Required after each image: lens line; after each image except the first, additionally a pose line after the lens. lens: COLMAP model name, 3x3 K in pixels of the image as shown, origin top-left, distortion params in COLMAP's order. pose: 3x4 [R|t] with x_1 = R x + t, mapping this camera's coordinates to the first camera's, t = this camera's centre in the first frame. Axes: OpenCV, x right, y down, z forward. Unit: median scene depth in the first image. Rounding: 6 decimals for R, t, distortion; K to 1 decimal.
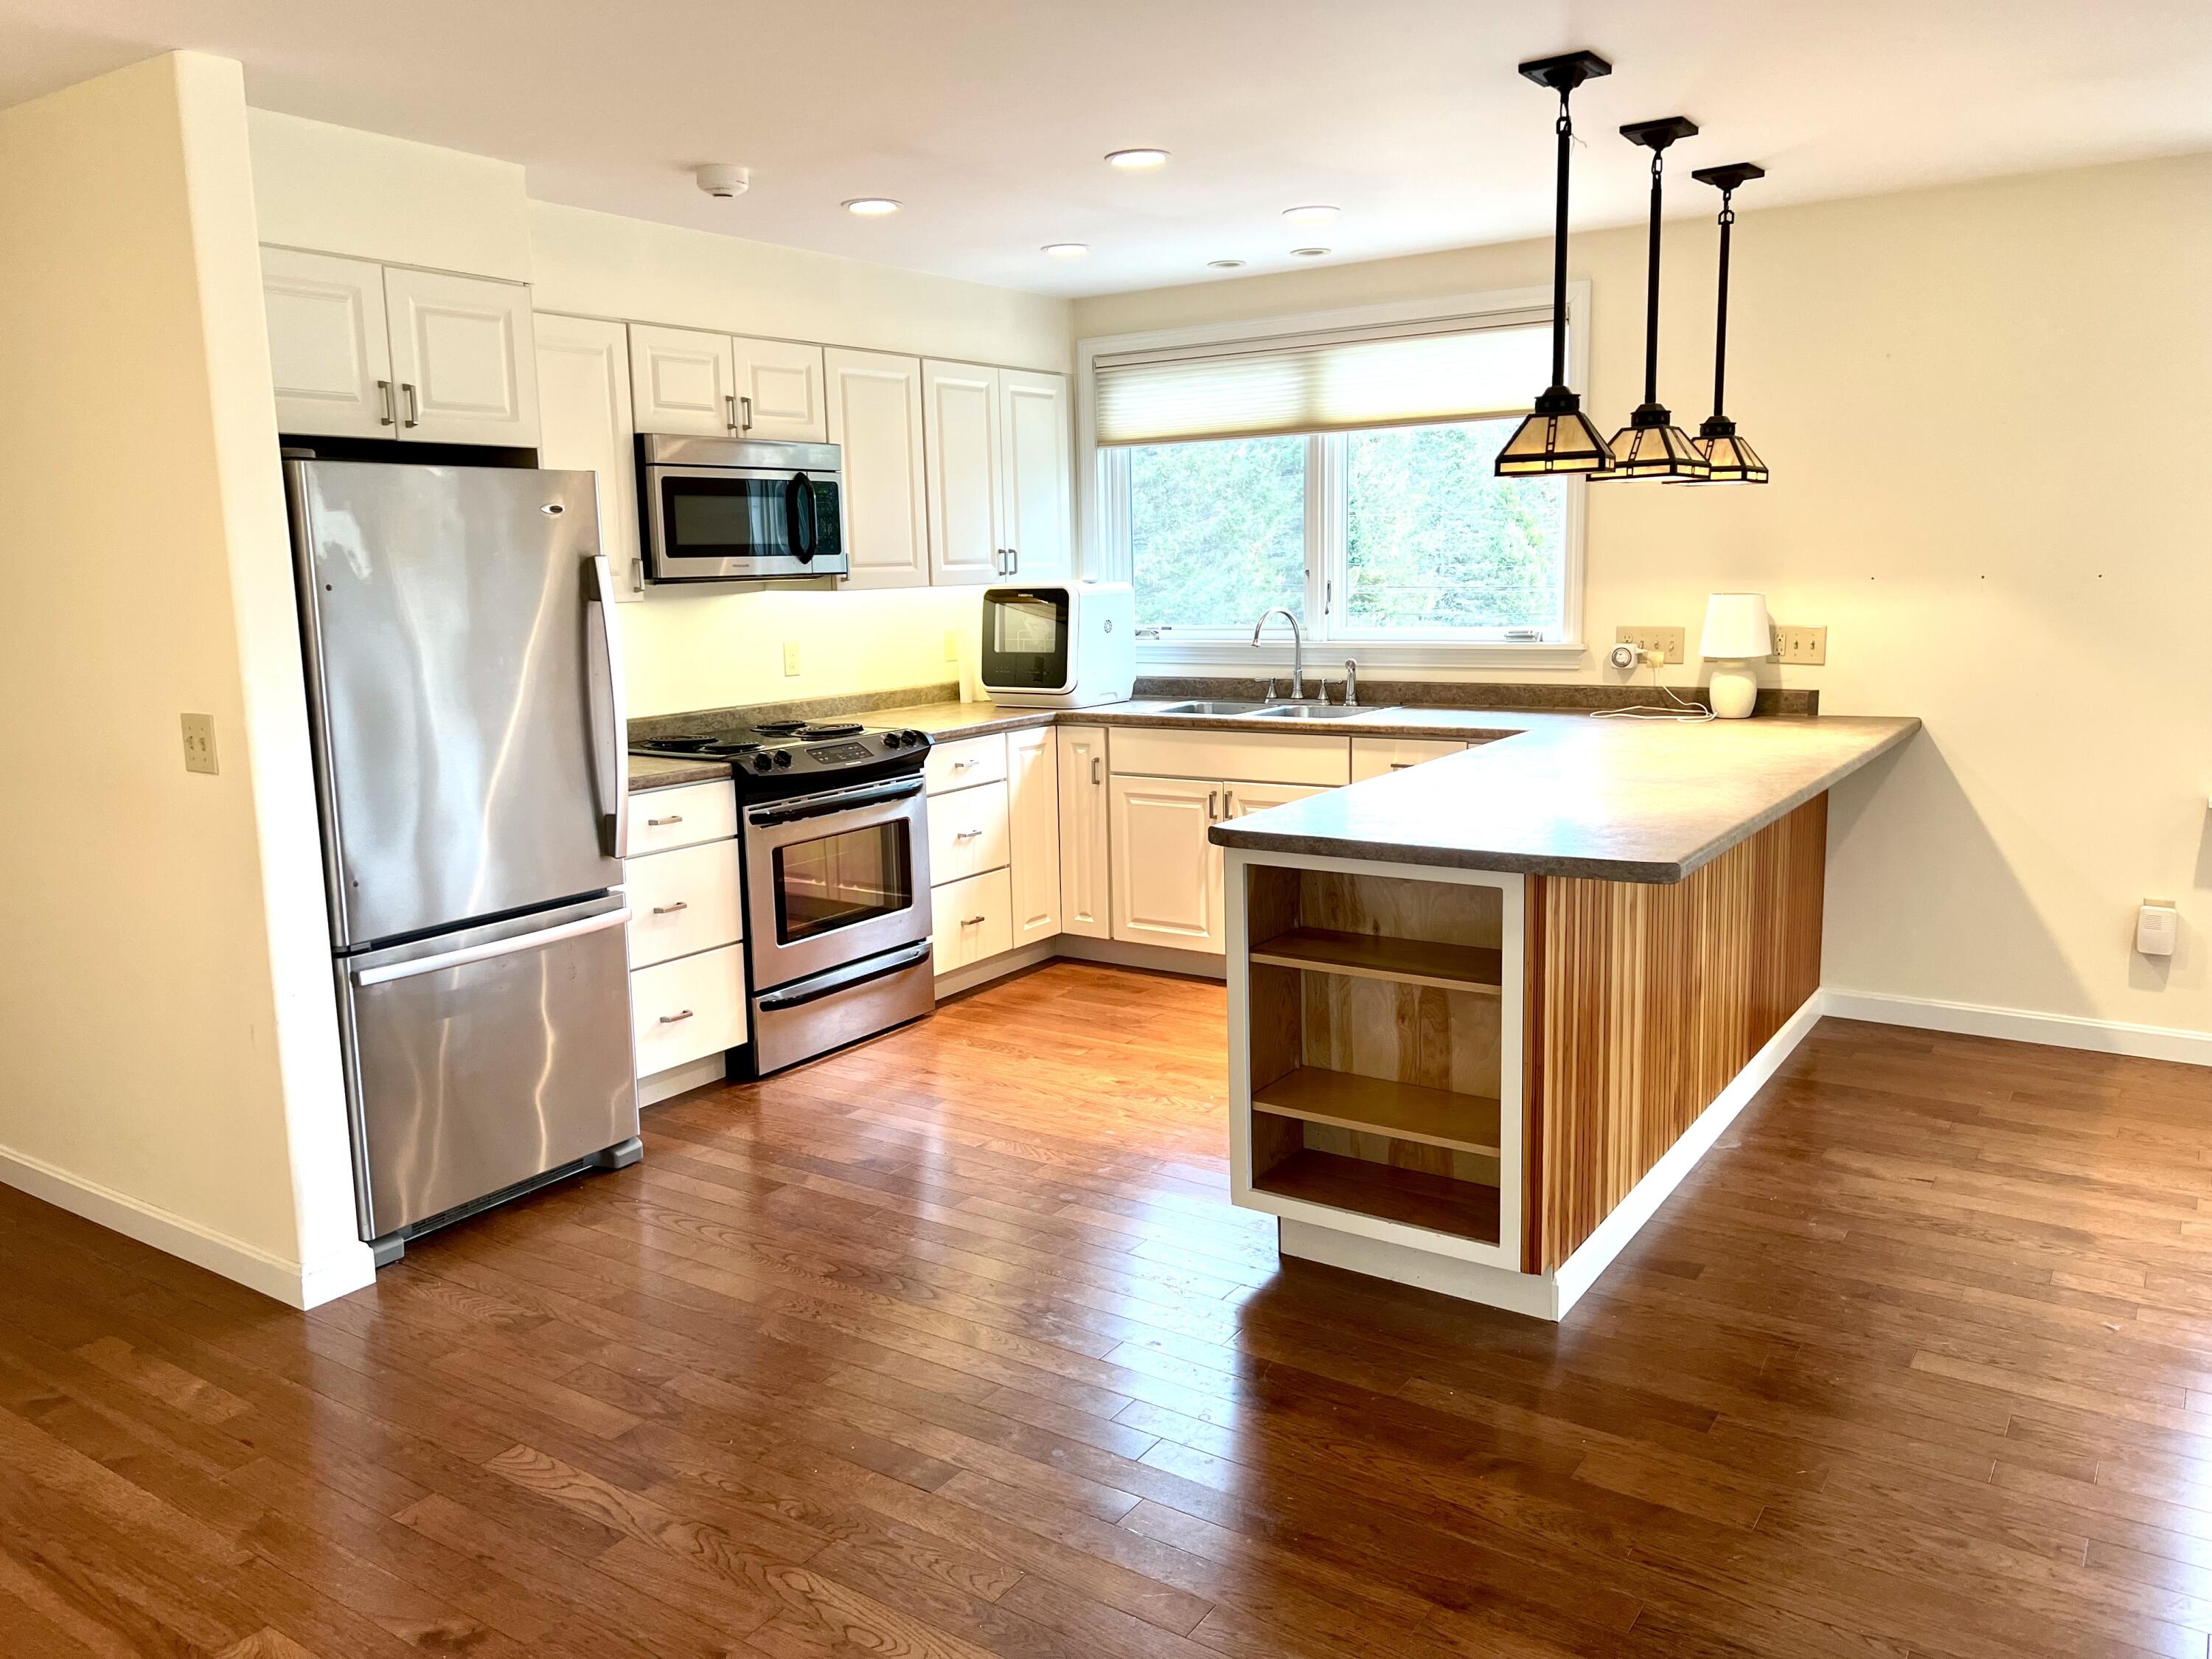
lens RADIAL K [[1646.9, 0, 1079.1], [0, 1646.9, 816.5], [0, 0, 1]] dist [0.017514, -0.000567]
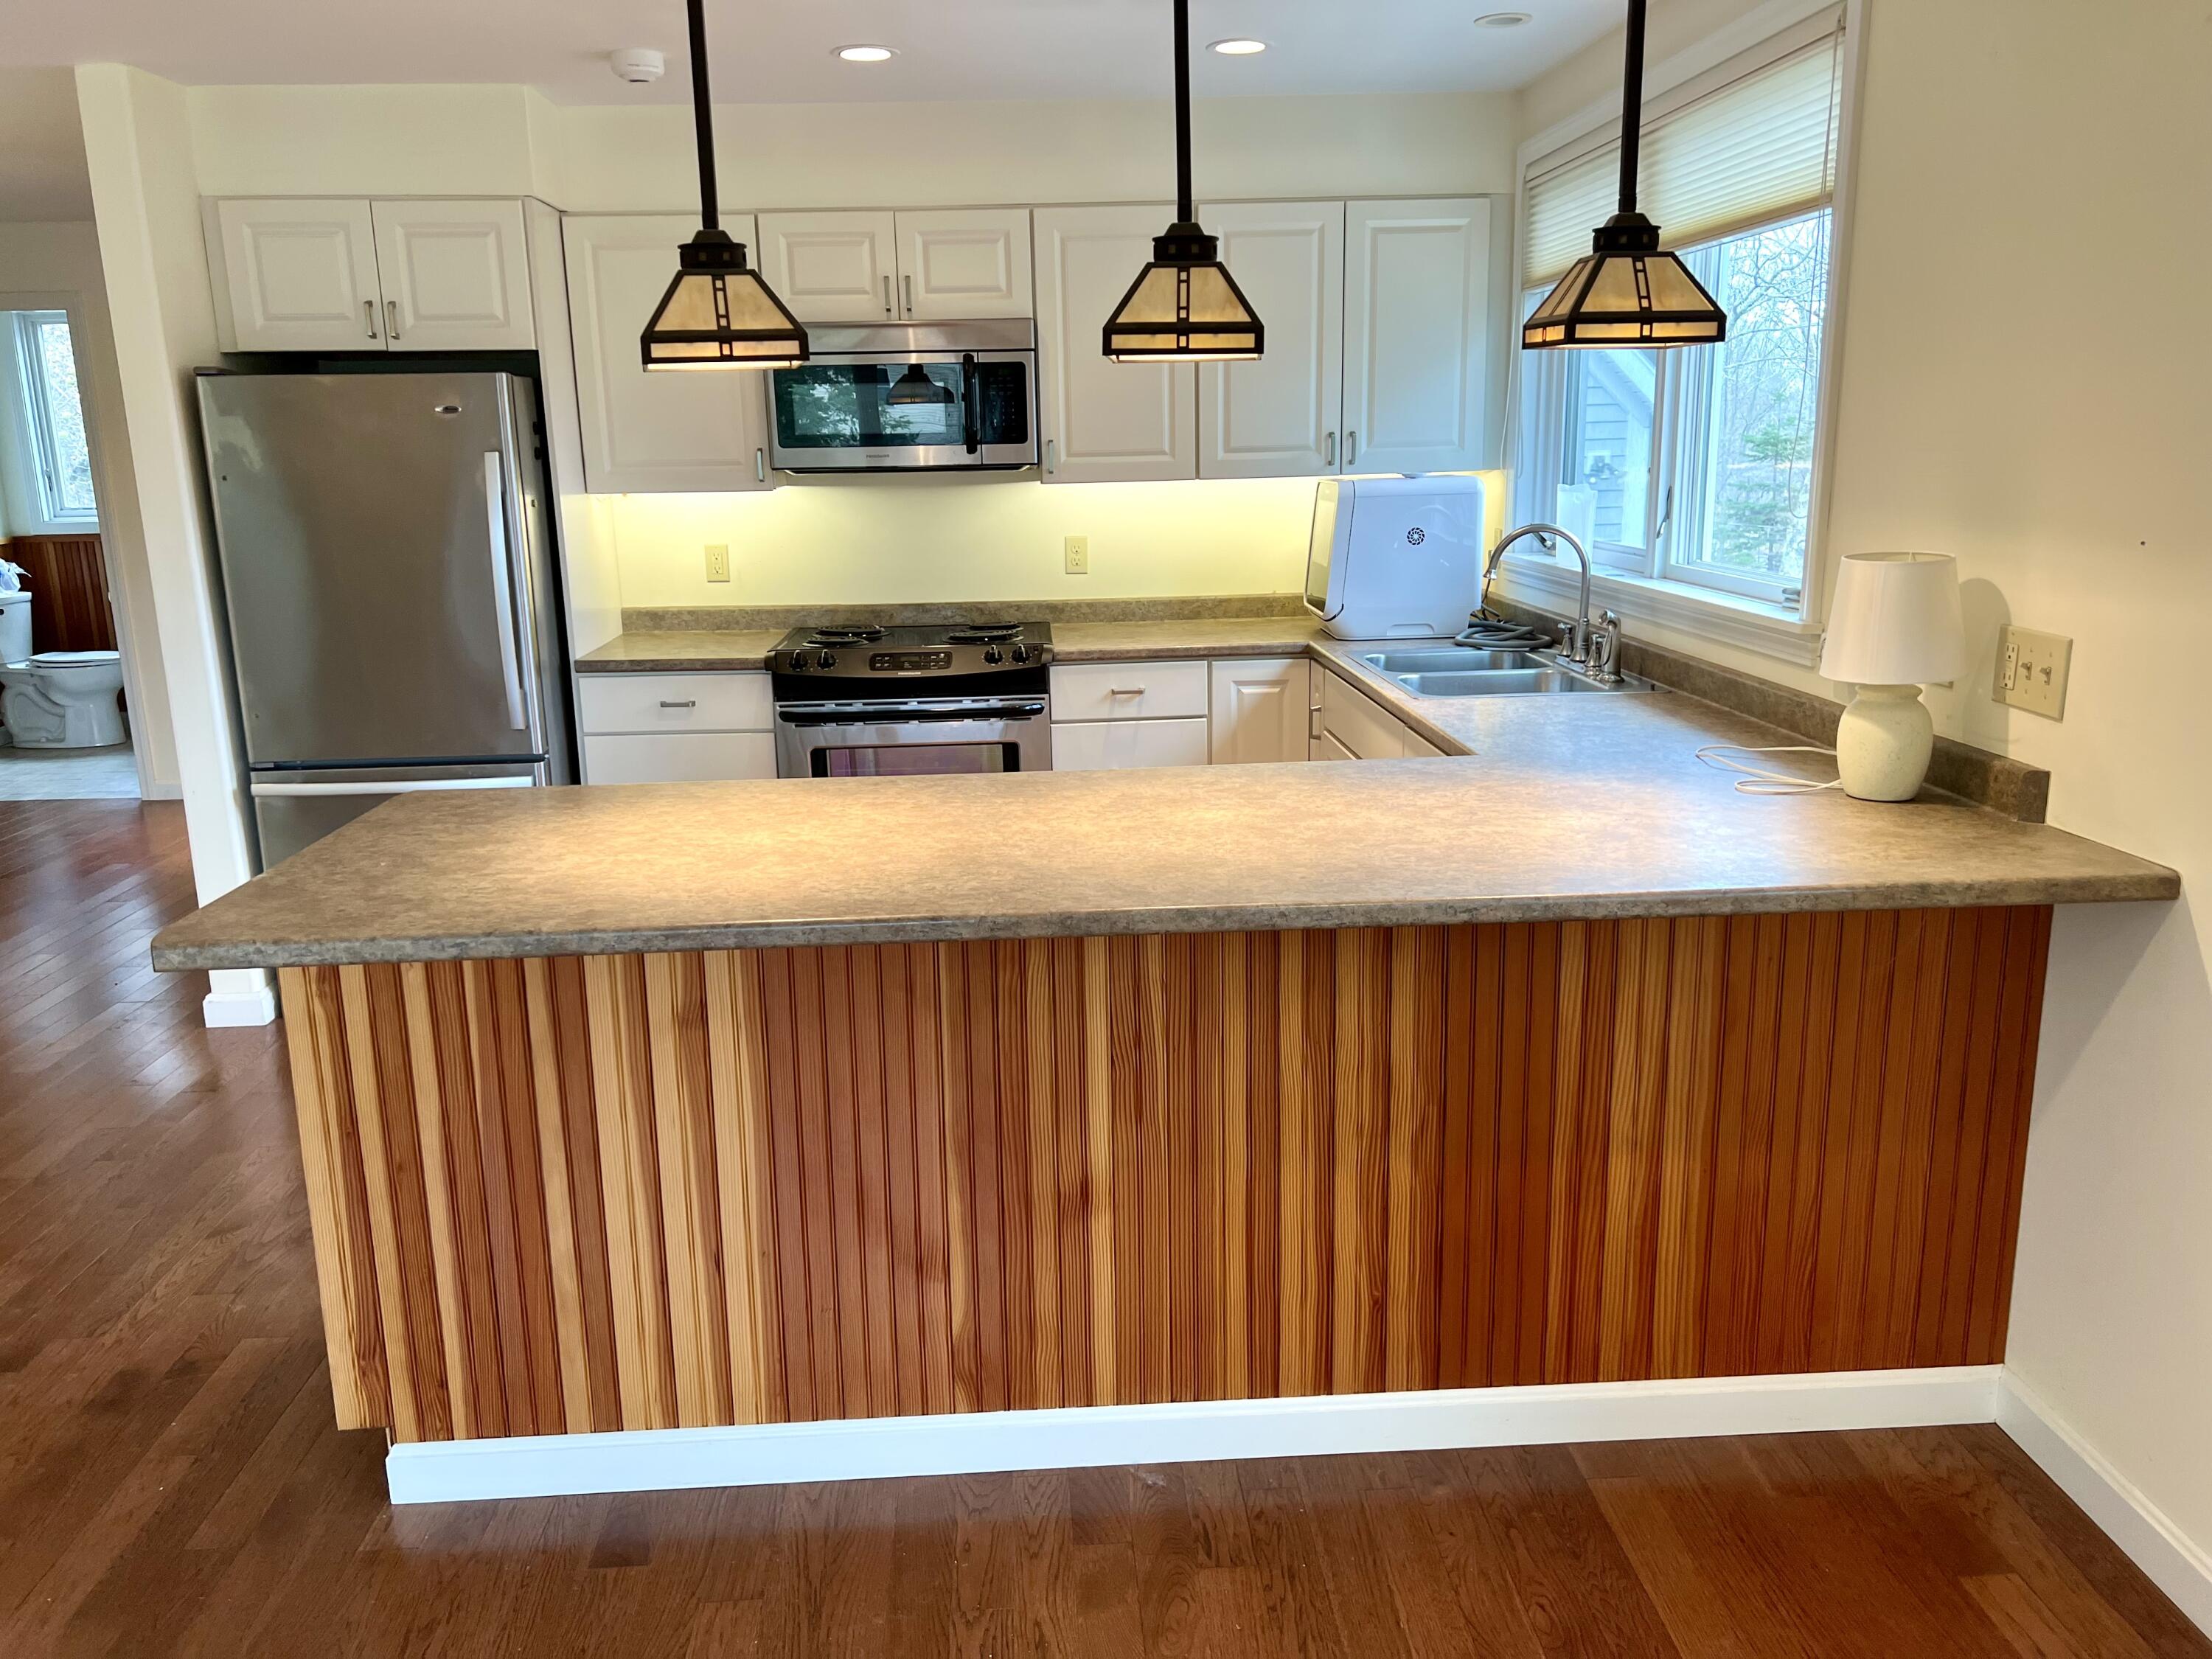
lens RADIAL K [[1633.9, 0, 1107.7], [0, 1633.9, 819.3], [0, 0, 1]] dist [0.040410, -0.040834]
pose [[0.615485, 0.192140, -0.764370, 0.788205], [-0.118256, 0.981363, 0.151464, -0.125639], [0.779227, -0.002833, 0.626736, 0.601932]]
